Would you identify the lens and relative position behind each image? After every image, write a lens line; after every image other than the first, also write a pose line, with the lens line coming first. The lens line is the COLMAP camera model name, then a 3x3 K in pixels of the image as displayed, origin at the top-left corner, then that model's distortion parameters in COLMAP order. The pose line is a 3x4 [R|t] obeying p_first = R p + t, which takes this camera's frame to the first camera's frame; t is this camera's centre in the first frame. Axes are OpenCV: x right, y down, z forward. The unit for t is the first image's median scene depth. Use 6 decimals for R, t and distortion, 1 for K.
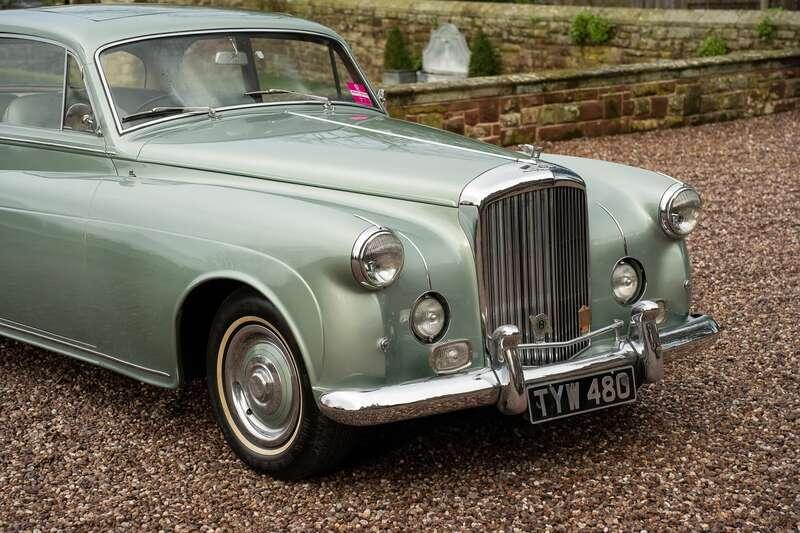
lens RADIAL K [[1705.2, 0, 400.0], [0, 1705.2, 266.5], [0, 0, 1]] dist [0.544824, -0.041345]
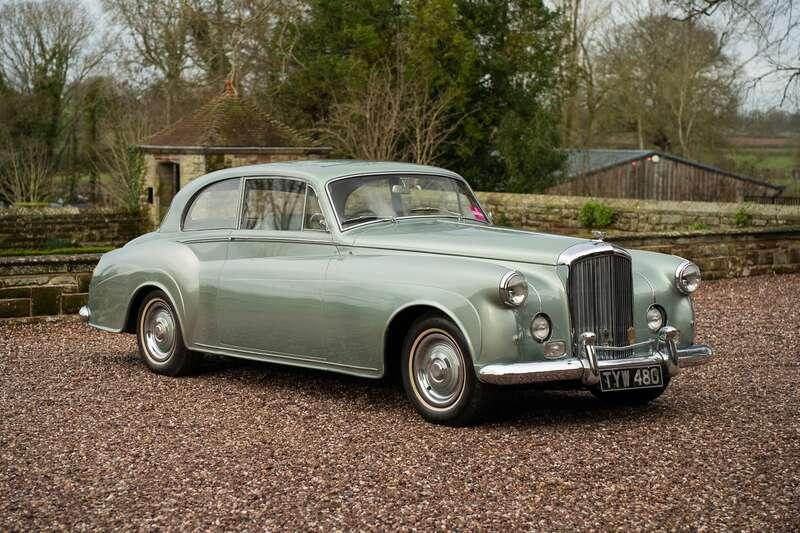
lens RADIAL K [[1658.9, 0, 400.0], [0, 1658.9, 266.5], [0, 0, 1]] dist [0.591423, -0.072988]
pose [[0.999885, 0.014920, 0.002627, -0.116534], [-0.014505, 0.992893, -0.118120, 0.151587], [-0.004371, 0.118069, 0.992996, -0.596012]]
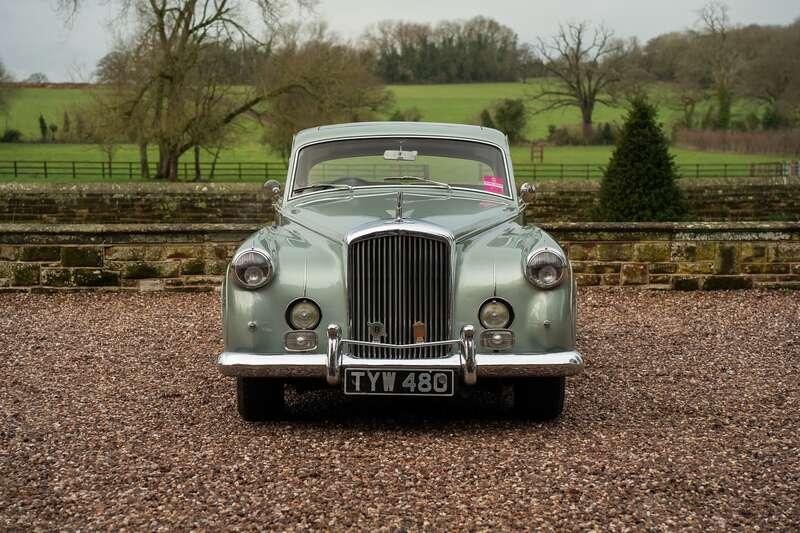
lens RADIAL K [[1721.0, 0, 399.9], [0, 1721.0, 280.4], [0, 0, 1]] dist [0.520252, 0.368071]
pose [[0.767245, 0.067660, -0.637775, 0.933250], [-0.123157, 0.991456, -0.042978, 0.048462], [0.629418, 0.111521, 0.769023, -0.091361]]
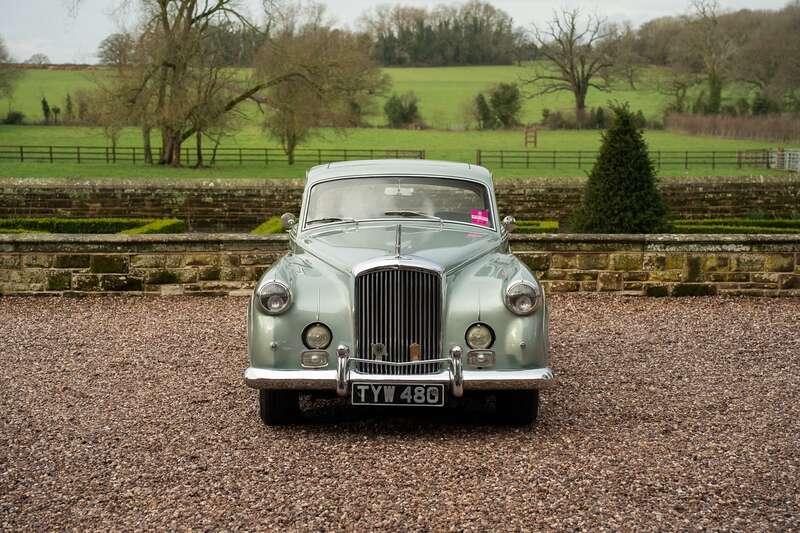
lens RADIAL K [[1705.2, 0, 400.0], [0, 1705.2, 266.5], [0, 0, 1]] dist [0.544824, -0.041345]
pose [[0.768525, 0.073471, -0.635588, 1.073817], [-0.126459, 0.991231, -0.038326, 0.013379], [0.627198, 0.109830, 0.771077, -0.273921]]
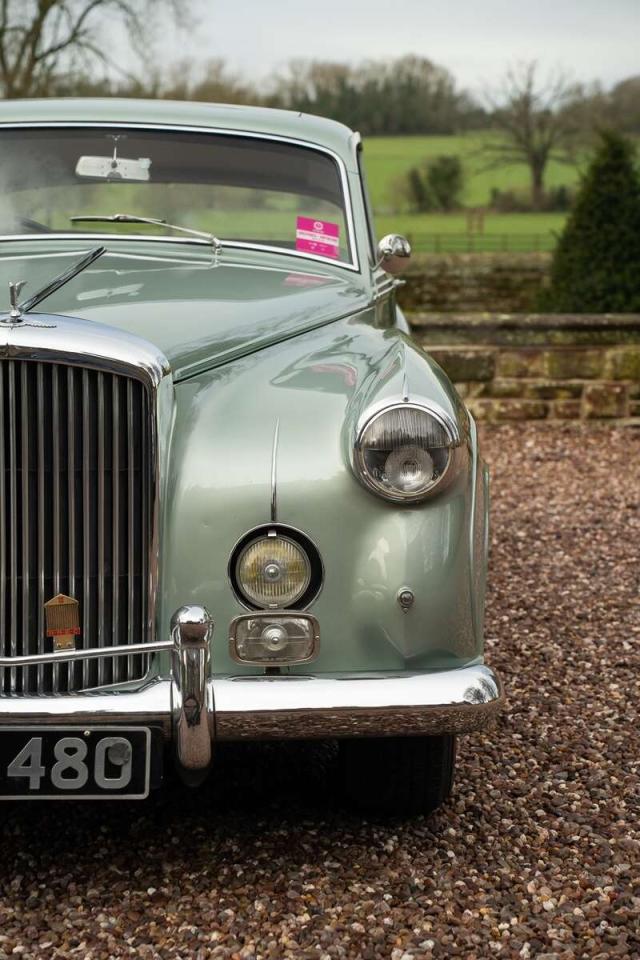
lens RADIAL K [[1990.6, 0, 320.9], [0, 1990.6, 491.3], [0, 0, 1]] dist [0.591423, -0.072988]
pose [[0.768034, 0.110339, -0.630832, 0.517687], [-0.130292, 0.991366, 0.014772, -0.026131], [0.627015, 0.070847, 0.775779, 0.539130]]
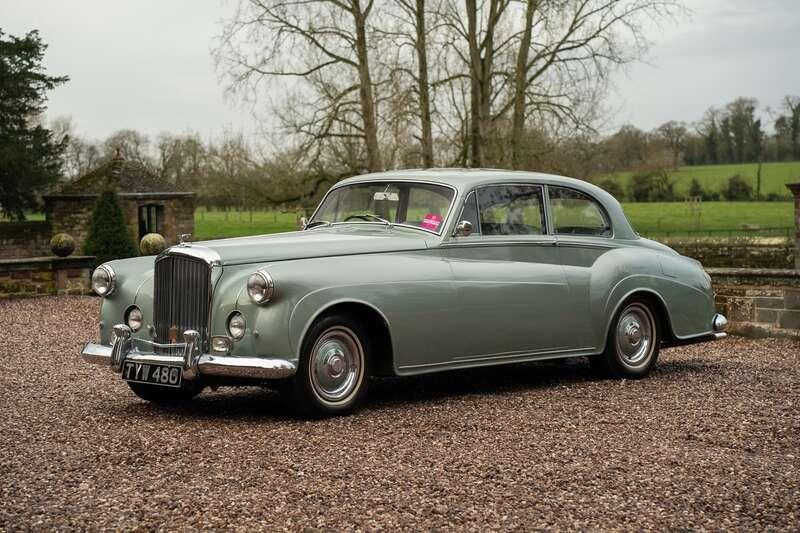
lens RADIAL K [[1658.9, 0, 400.0], [0, 1658.9, 266.5], [0, 0, 1]] dist [0.591423, -0.072988]
pose [[0.135205, 0.053334, -0.989381, 1.712211], [-0.172460, 0.984574, 0.029507, -0.119540], [0.975693, 0.166640, 0.142317, 0.914579]]
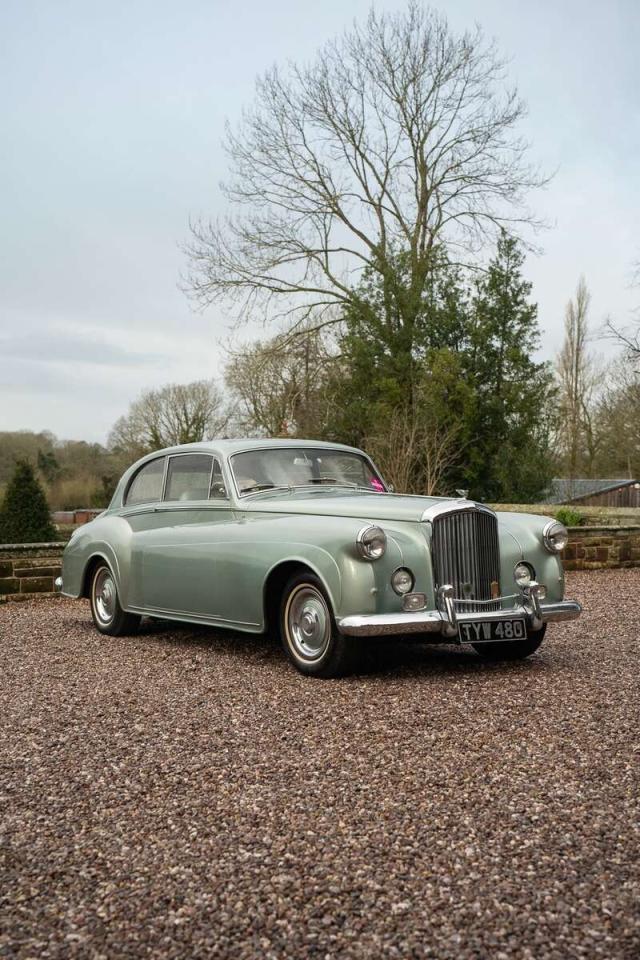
lens RADIAL K [[1227.0, 0, 320.0], [0, 1227.0, 480.0], [0, 0, 1]] dist [0.164325, 0.001257]
pose [[0.993835, 0.001423, -0.110864, 0.065829], [-0.022977, 0.980854, -0.193385, 0.157570], [0.108467, 0.194740, 0.974839, -0.241532]]
